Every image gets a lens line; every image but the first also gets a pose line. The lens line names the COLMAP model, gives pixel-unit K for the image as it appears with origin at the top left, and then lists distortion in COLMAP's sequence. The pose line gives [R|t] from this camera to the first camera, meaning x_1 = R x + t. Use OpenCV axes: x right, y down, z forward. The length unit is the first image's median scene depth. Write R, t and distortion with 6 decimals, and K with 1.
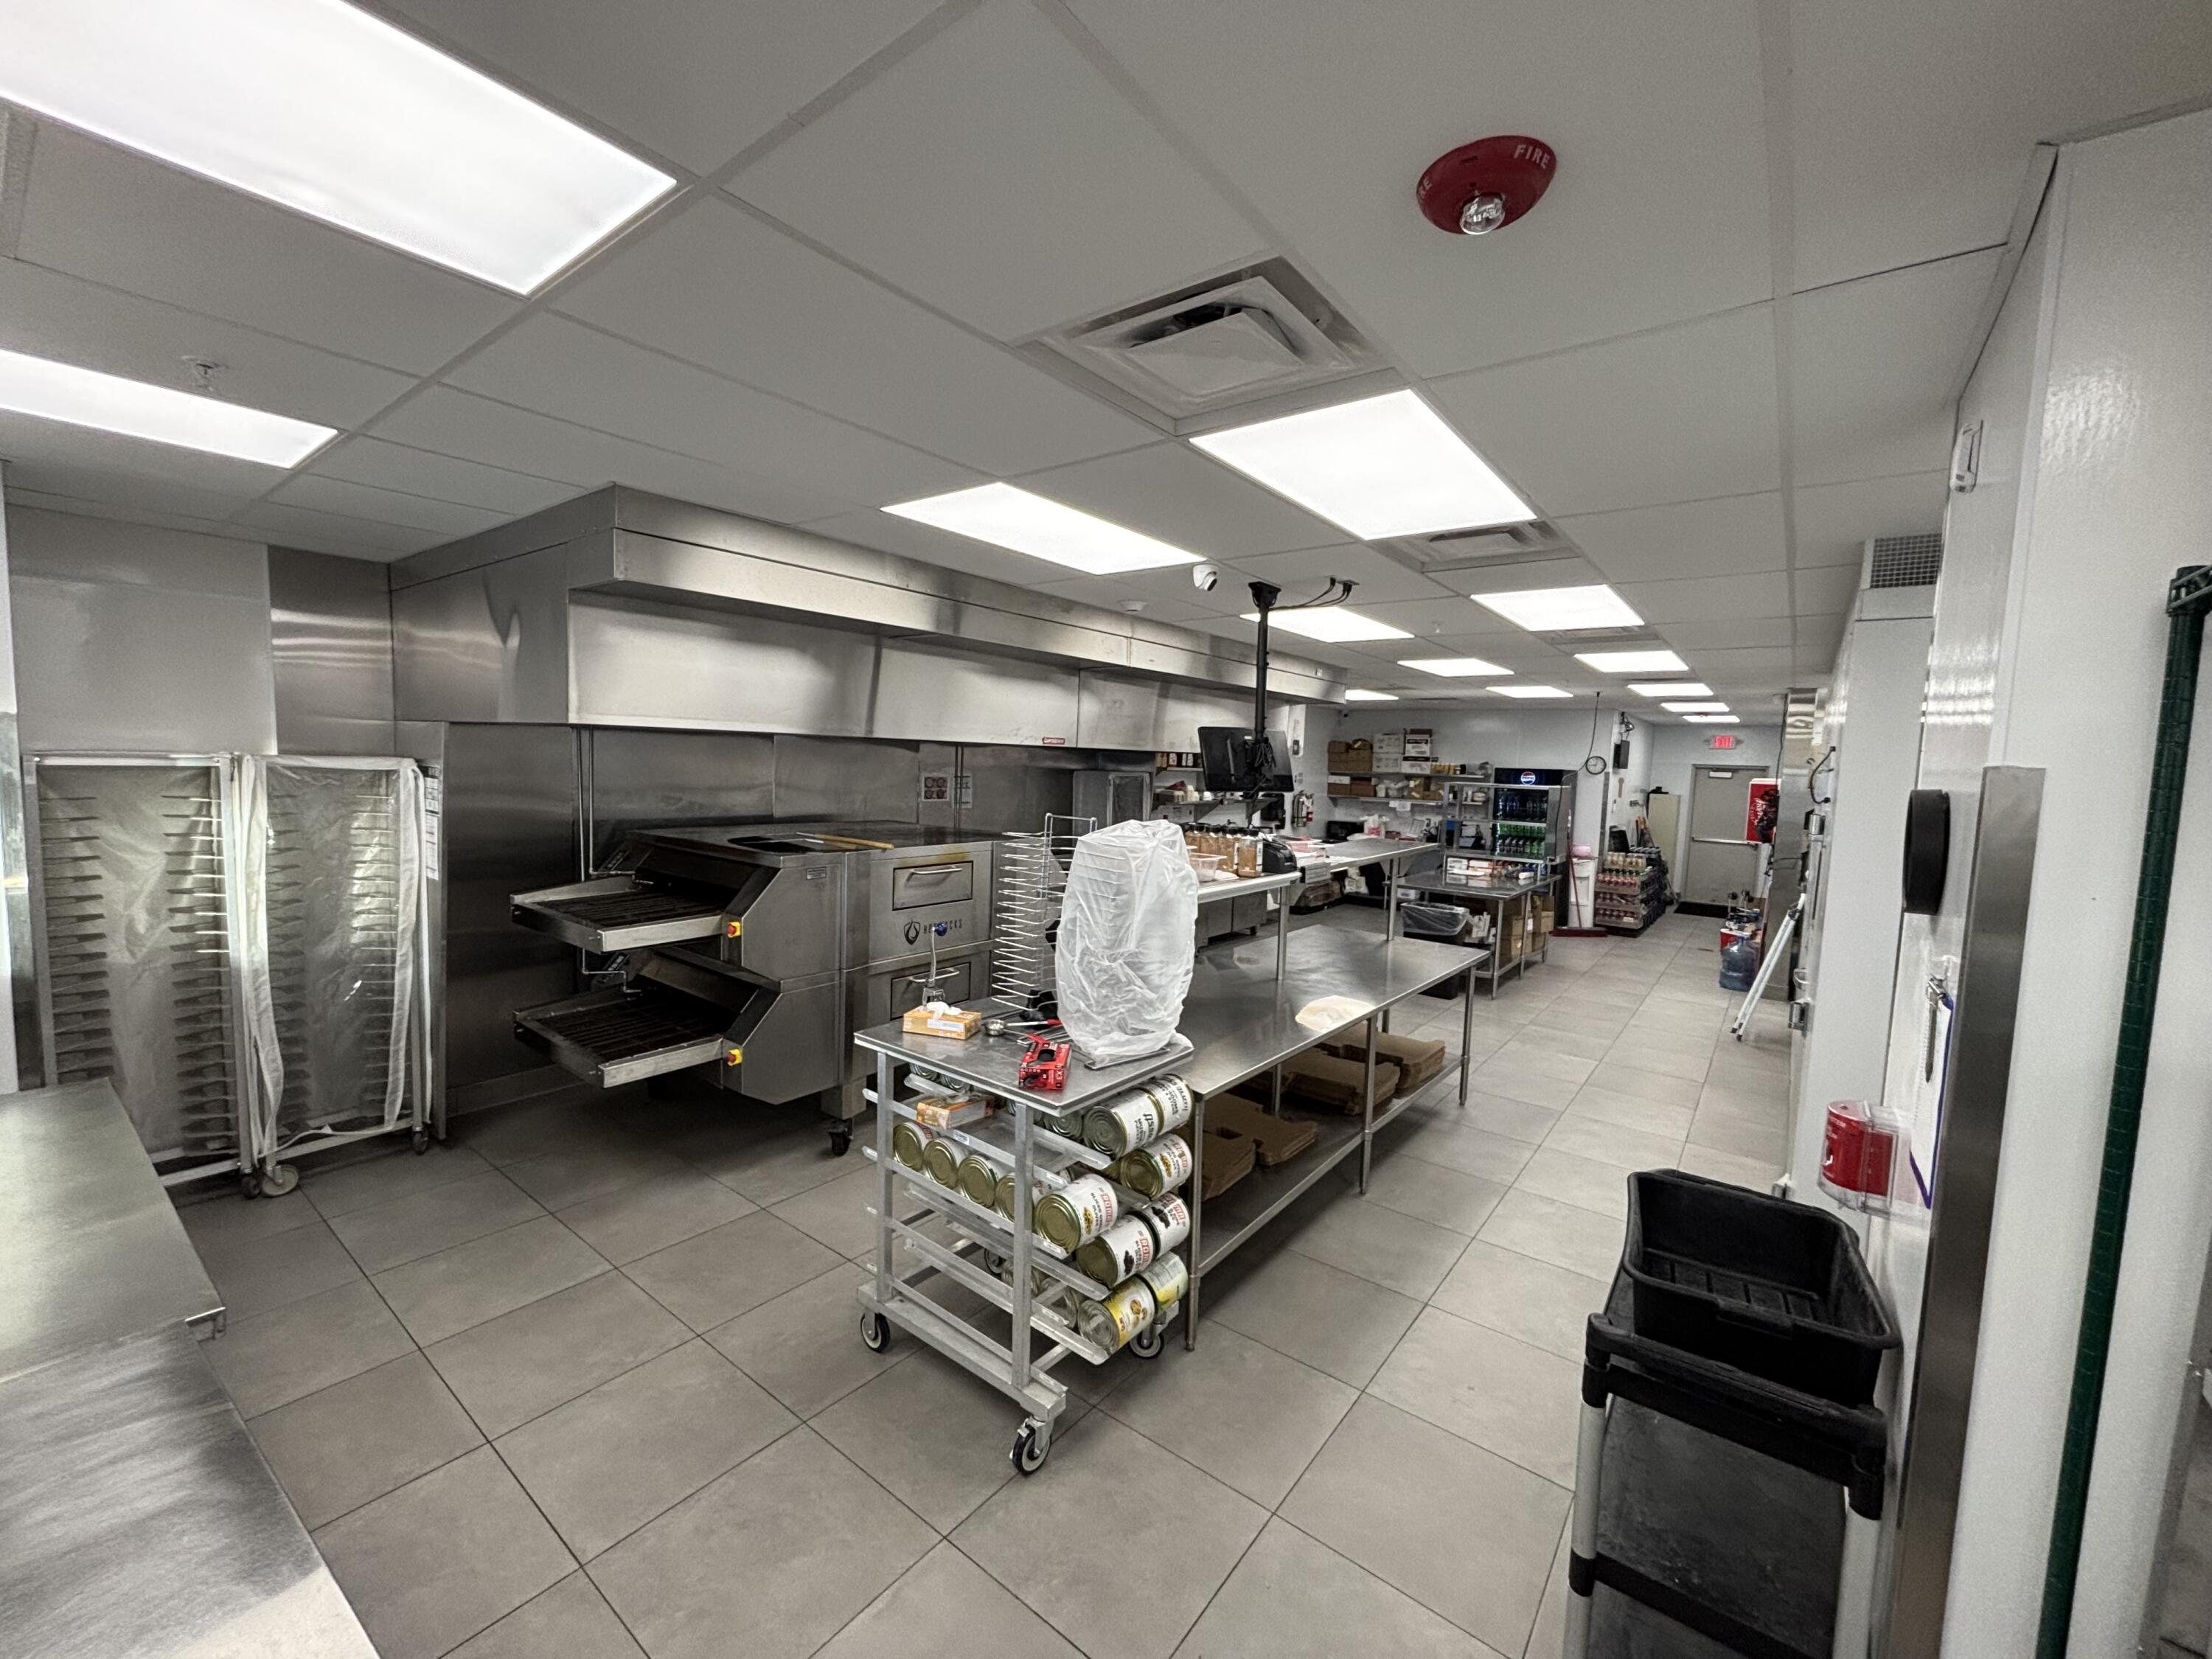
lens RADIAL K [[889.5, 0, 1106.5], [0, 889.5, 820.0], [0, 0, 1]] dist [0.001992, -0.001205]
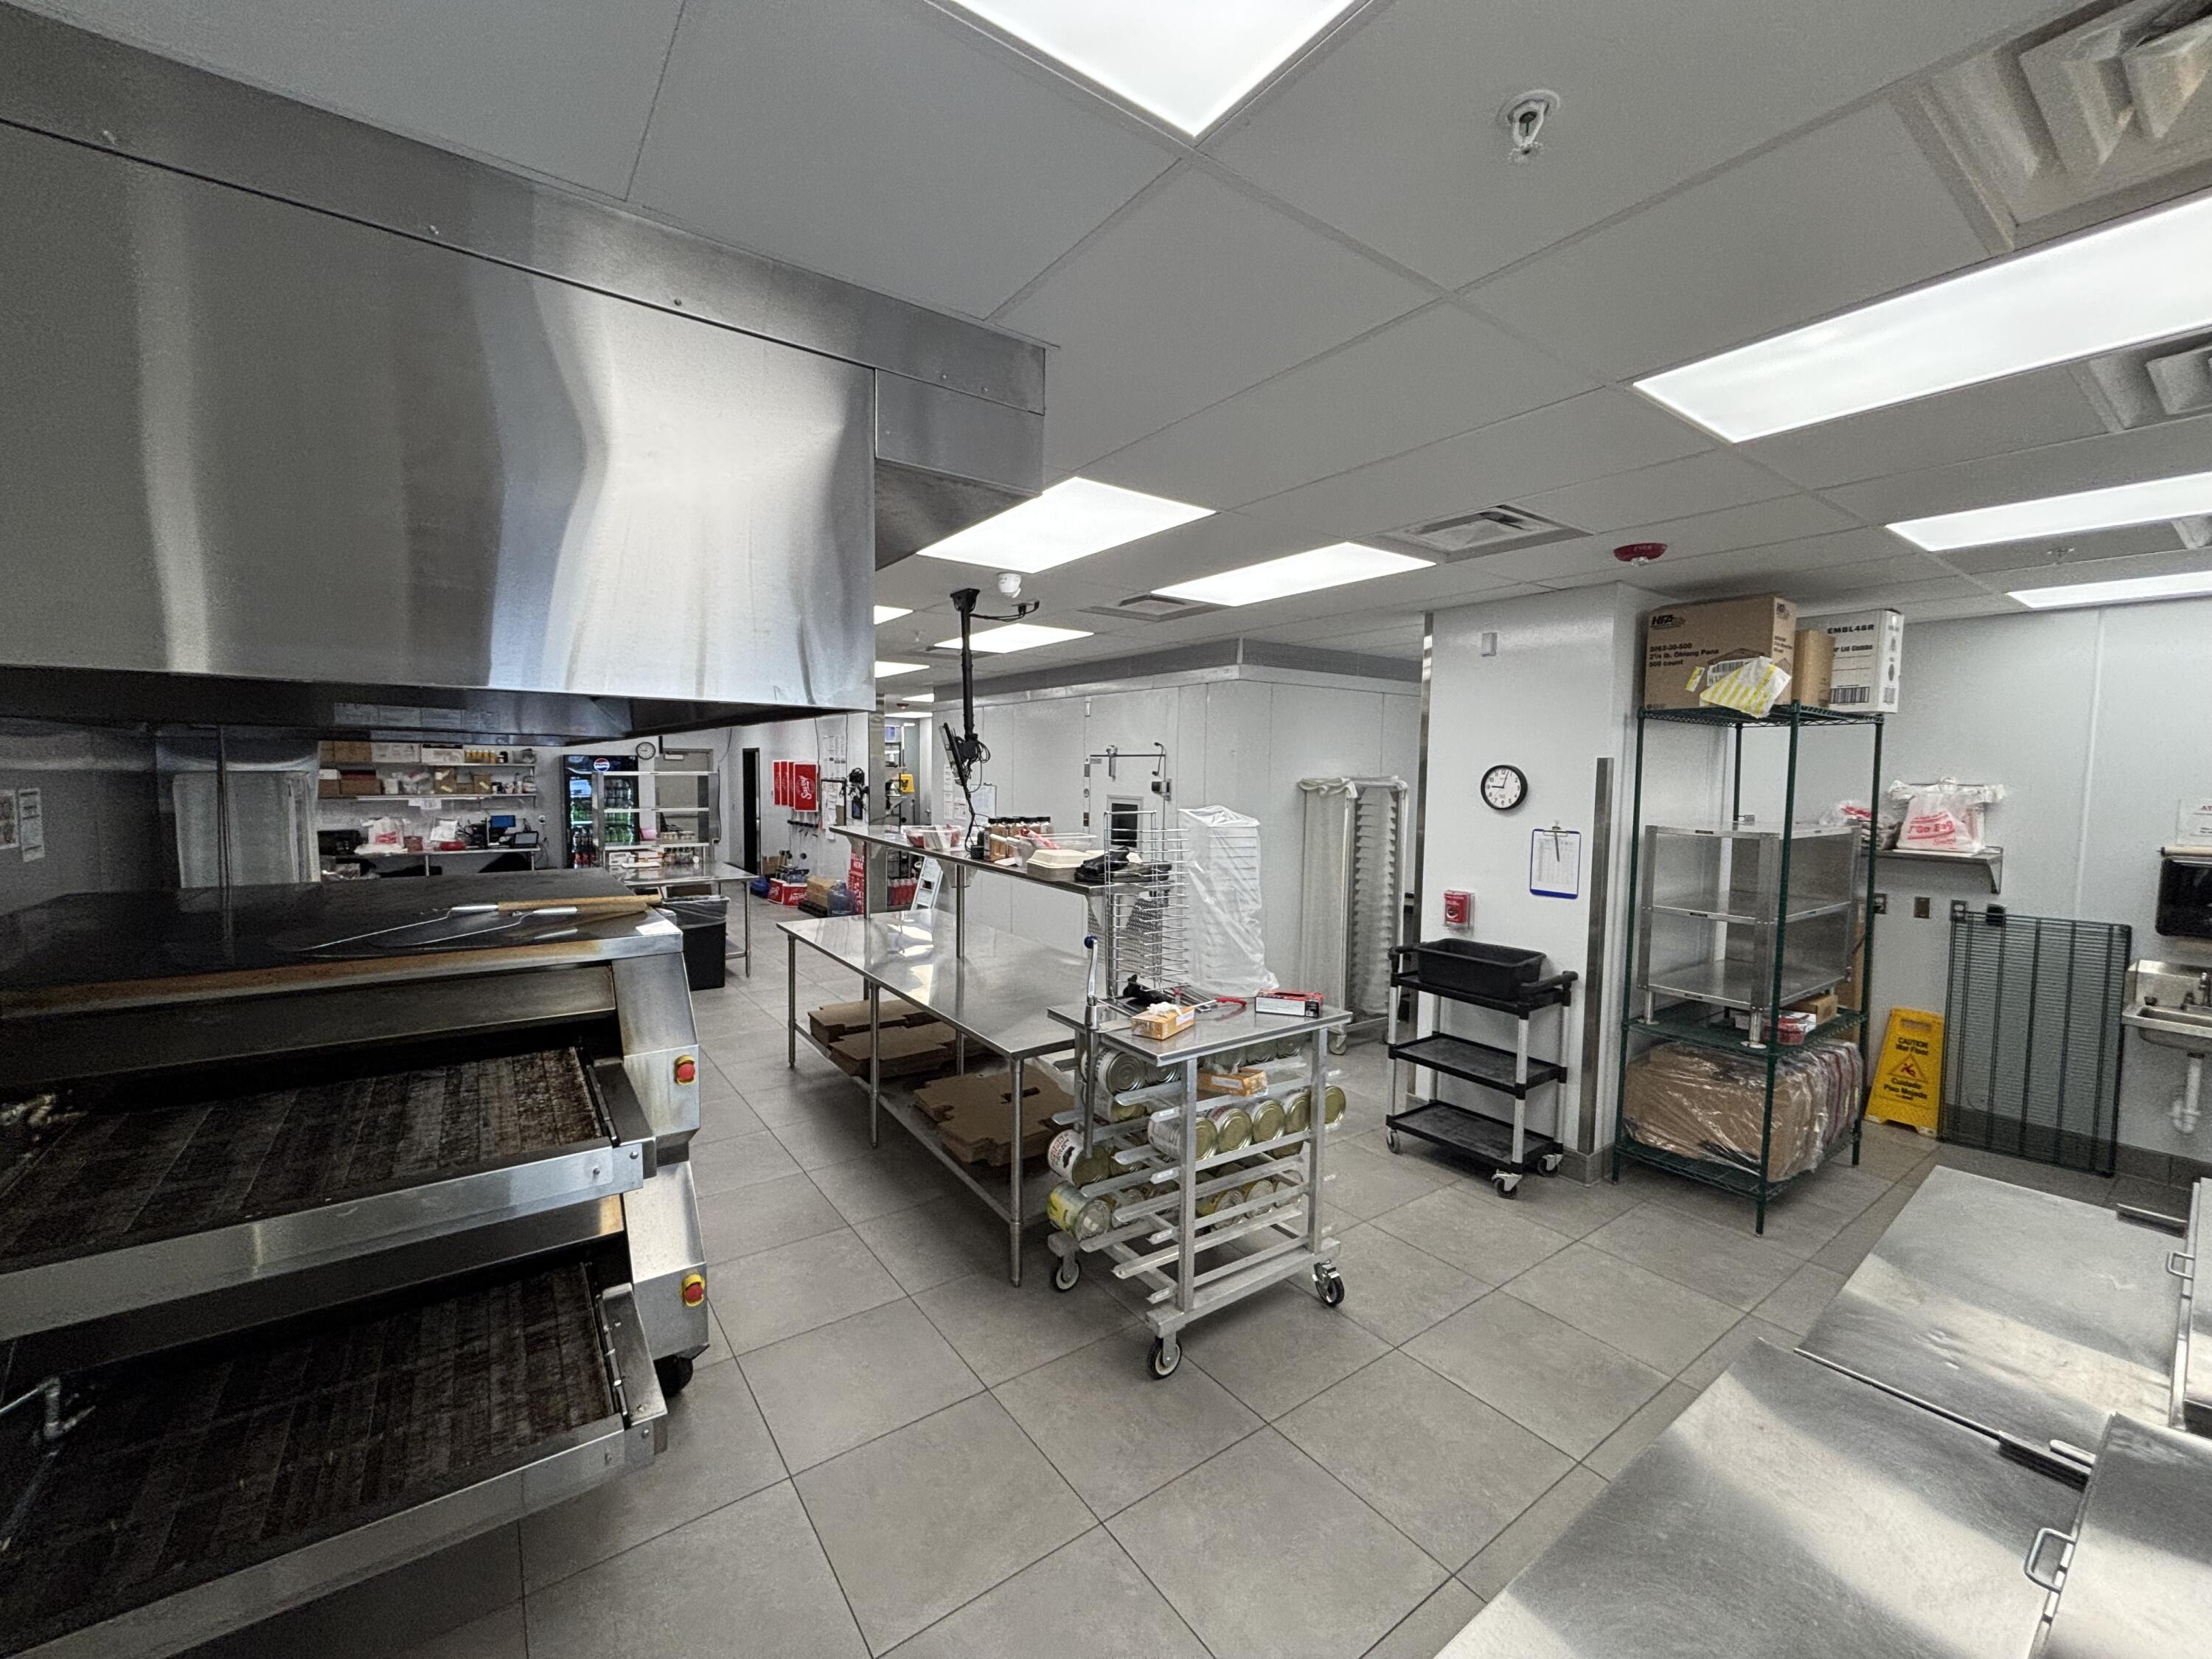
lens RADIAL K [[889.5, 0, 1095.4], [0, 889.5, 821.4], [0, 0, 1]] dist [0.001992, -0.001205]
pose [[0.287729, -0.088756, 0.953590, -0.305547], [0.065399, 0.995193, 0.072895, -0.021711], [-0.955476, 0.041390, 0.292151, 0.203849]]
